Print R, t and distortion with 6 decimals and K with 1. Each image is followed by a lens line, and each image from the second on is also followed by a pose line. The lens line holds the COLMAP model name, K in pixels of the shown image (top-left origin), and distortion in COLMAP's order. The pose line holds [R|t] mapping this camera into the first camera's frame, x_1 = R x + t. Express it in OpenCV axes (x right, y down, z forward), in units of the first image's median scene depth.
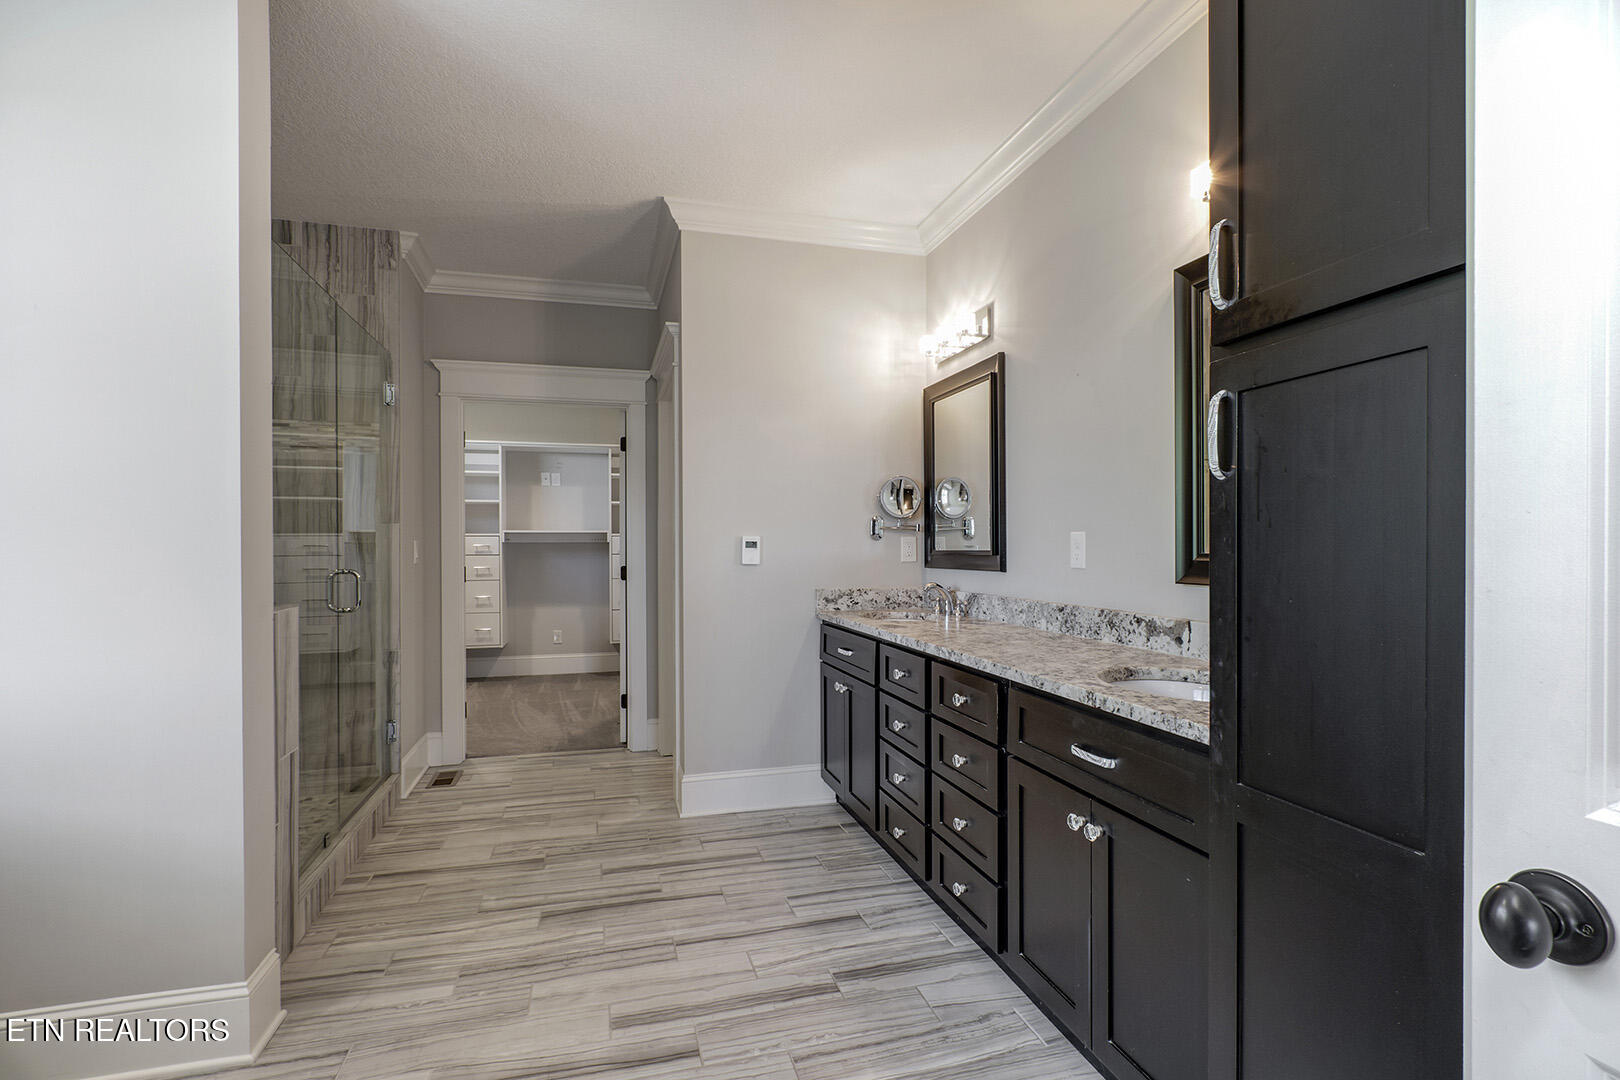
lens RADIAL K [[748.6, 0, 809.0], [0, 748.6, 540.5], [0, 0, 1]] dist [-0.019802, -0.000333]
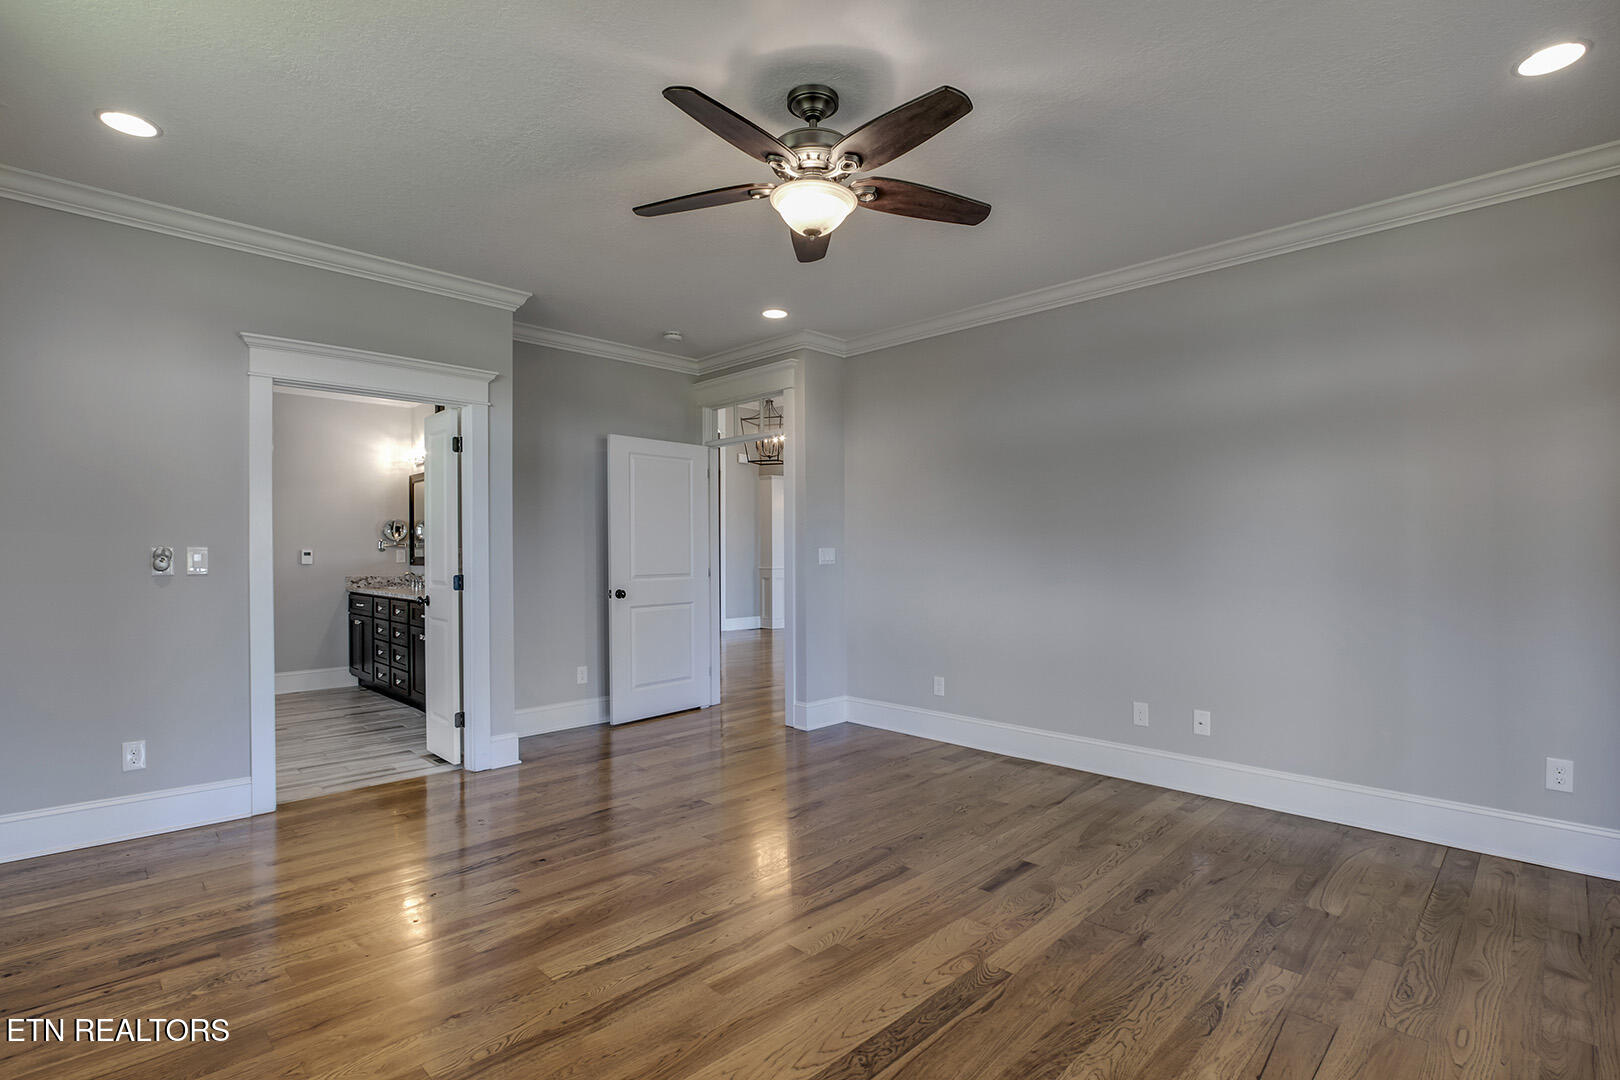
lens RADIAL K [[748.6, 0, 804.7], [0, 748.6, 552.4], [0, 0, 1]] dist [-0.019802, -0.000333]
pose [[0.873008, -0.002066, 0.487702, 0.110427], [0.000356, 0.999993, 0.003599, -0.004951], [-0.487706, -0.002968, 0.873003, -1.307291]]
